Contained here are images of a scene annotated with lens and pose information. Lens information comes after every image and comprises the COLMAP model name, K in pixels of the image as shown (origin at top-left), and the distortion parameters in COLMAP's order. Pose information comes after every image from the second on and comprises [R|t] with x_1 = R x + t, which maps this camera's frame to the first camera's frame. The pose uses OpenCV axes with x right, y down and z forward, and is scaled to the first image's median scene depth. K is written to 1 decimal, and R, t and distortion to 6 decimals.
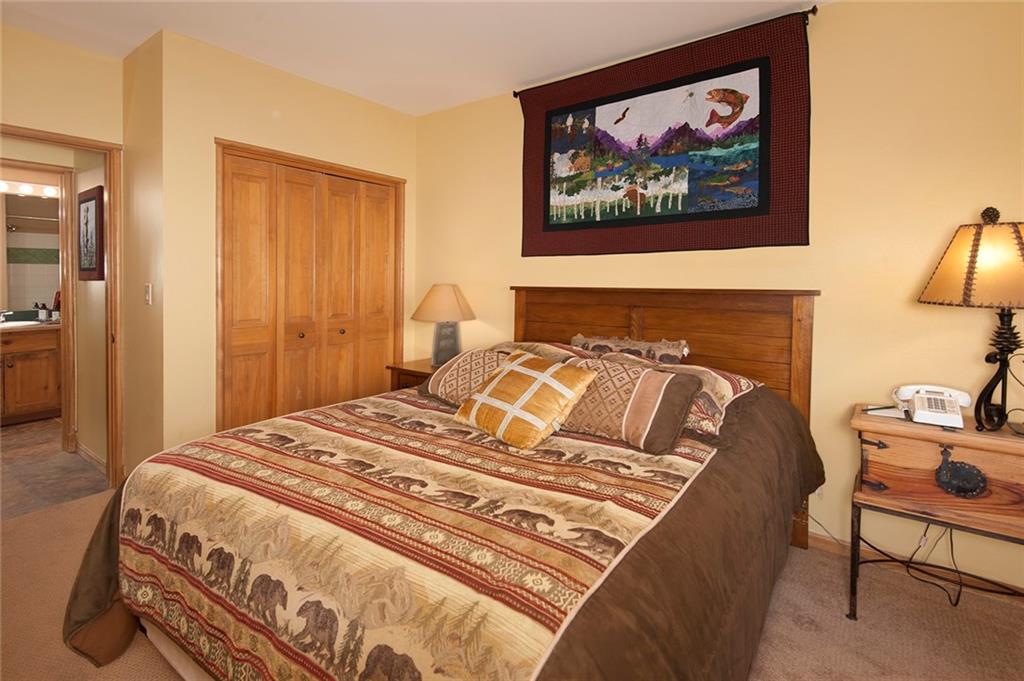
lens RADIAL K [[479.2, 0, 510.8], [0, 479.2, 342.0], [0, 0, 1]] dist [0.011538, -0.007899]
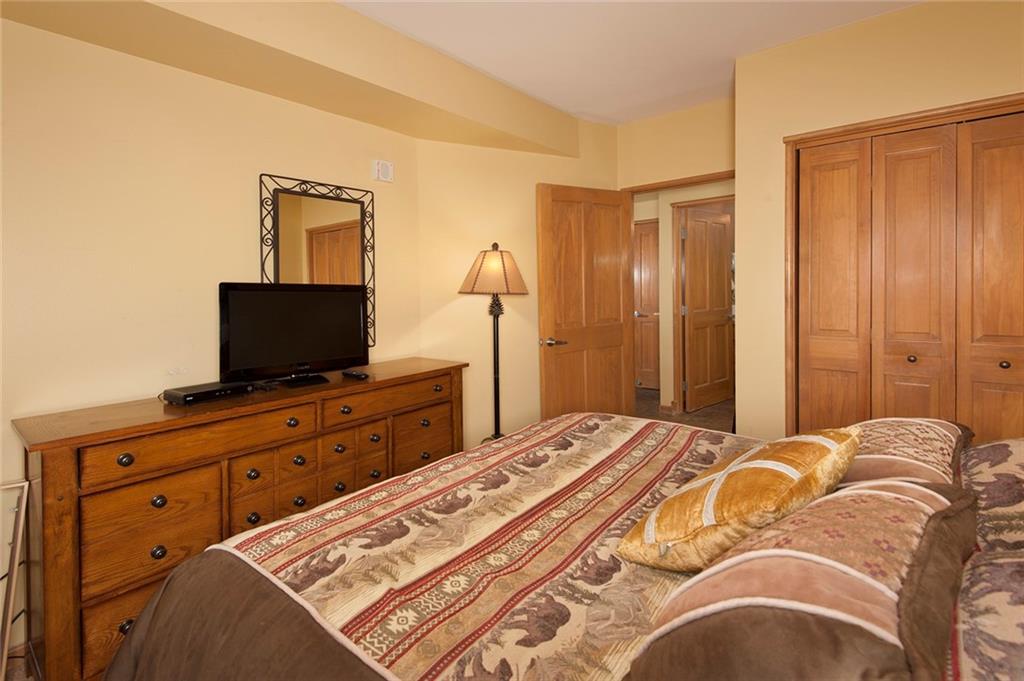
lens RADIAL K [[479.2, 0, 508.3], [0, 479.2, 338.6], [0, 0, 1]] dist [0.011538, -0.007899]
pose [[-0.041003, 0.115562, -0.992454, 0.912624], [-0.112171, 0.986477, 0.119500, -0.176477], [0.992843, 0.116225, -0.027486, 1.160378]]
